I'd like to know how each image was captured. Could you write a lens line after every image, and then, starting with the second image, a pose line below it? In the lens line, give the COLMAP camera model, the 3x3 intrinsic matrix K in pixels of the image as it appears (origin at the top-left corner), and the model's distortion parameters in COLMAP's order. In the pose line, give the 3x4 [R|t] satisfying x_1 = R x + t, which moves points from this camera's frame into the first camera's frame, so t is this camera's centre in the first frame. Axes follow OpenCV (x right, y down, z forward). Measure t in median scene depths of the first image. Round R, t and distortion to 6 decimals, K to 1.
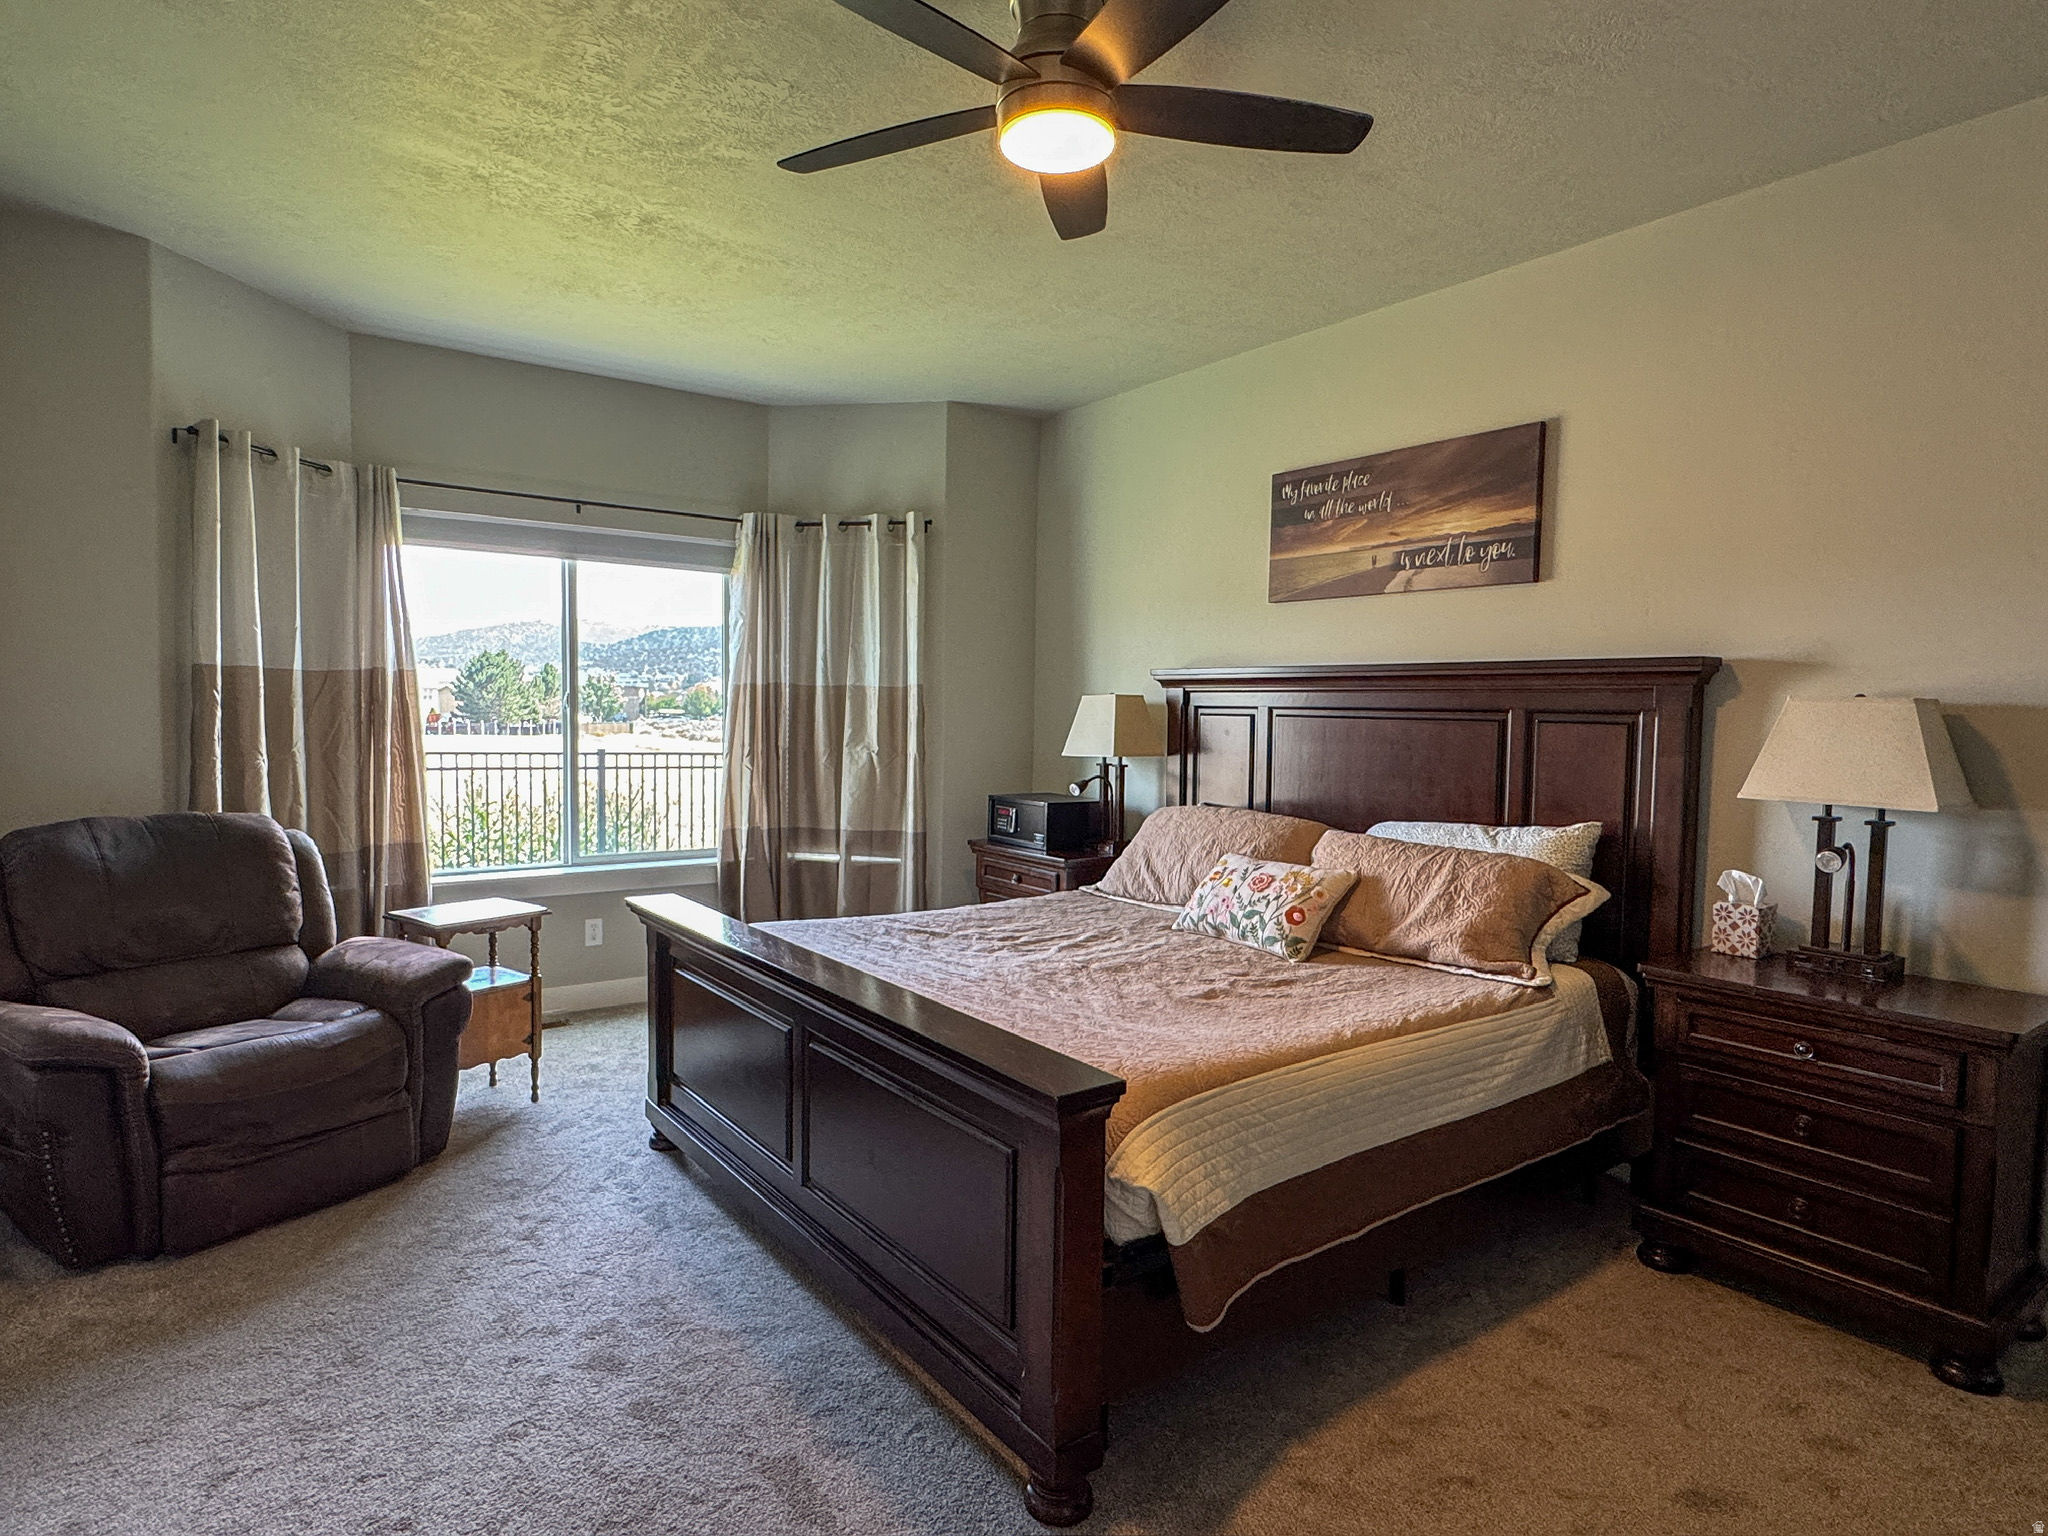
lens RADIAL K [[1143.9, 0, 1016.7], [0, 1143.9, 768.7], [0, 0, 1]] dist [-0.005928, -0.000495]
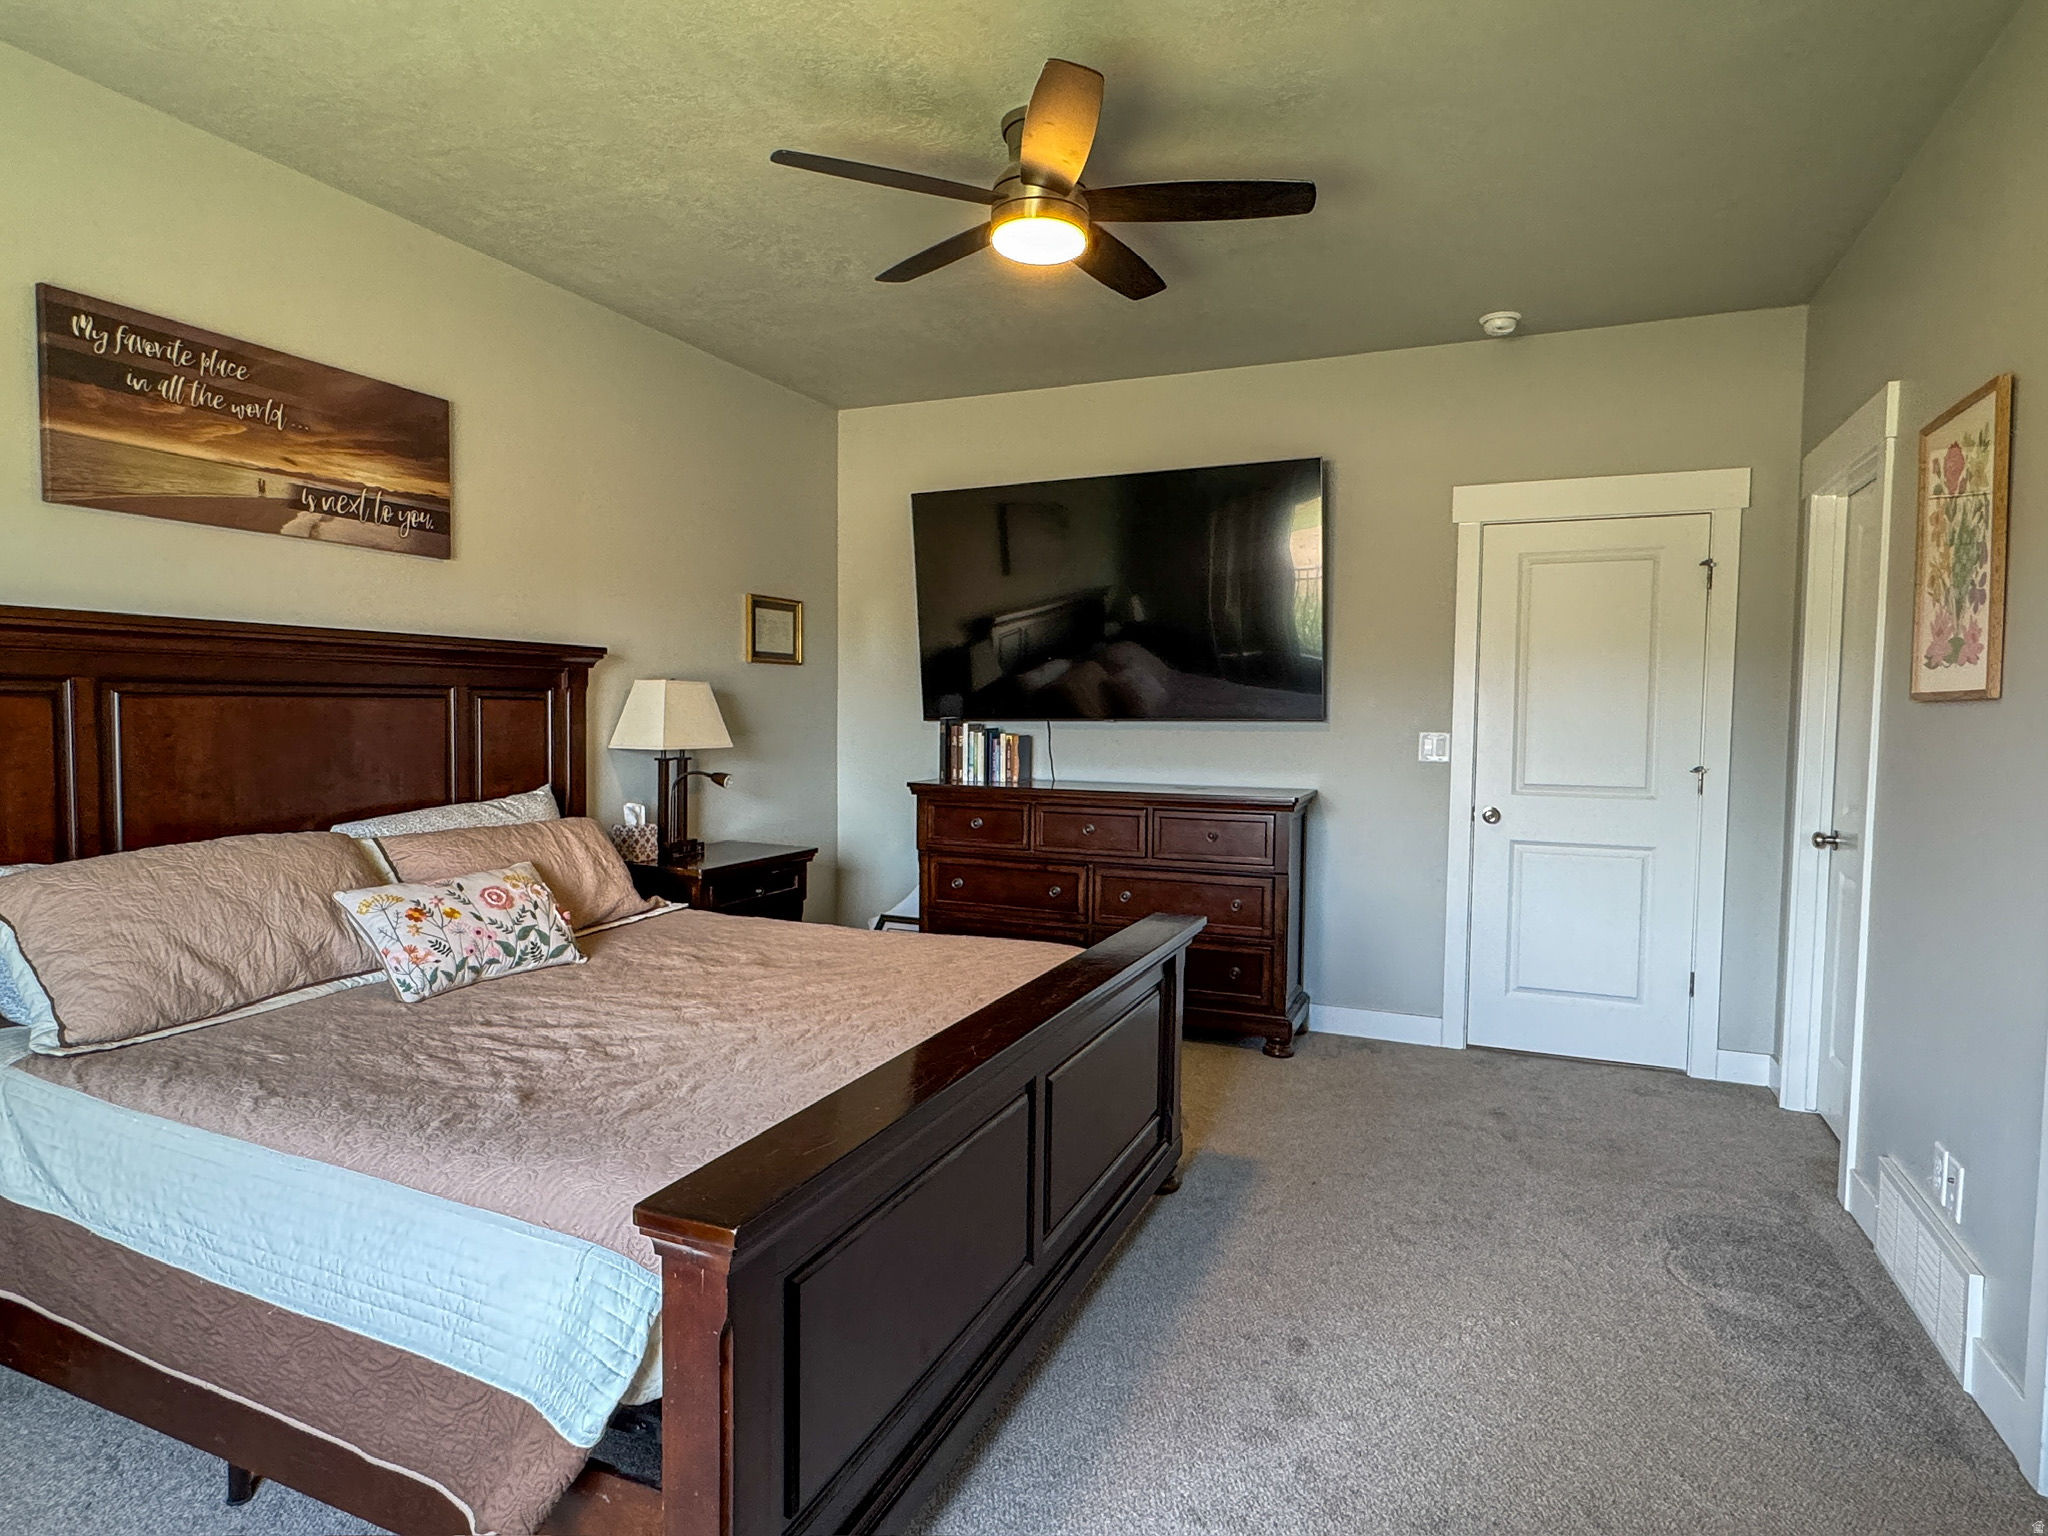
lens RADIAL K [[1143.9, 0, 1016.7], [0, 1143.9, 768.7], [0, 0, 1]] dist [-0.005928, -0.000495]
pose [[-0.508925, -0.068341, 0.858093, -0.628101], [0.027933, 0.995007, 0.095812, -0.057218], [-0.860357, 0.072730, -0.504476, 1.005776]]
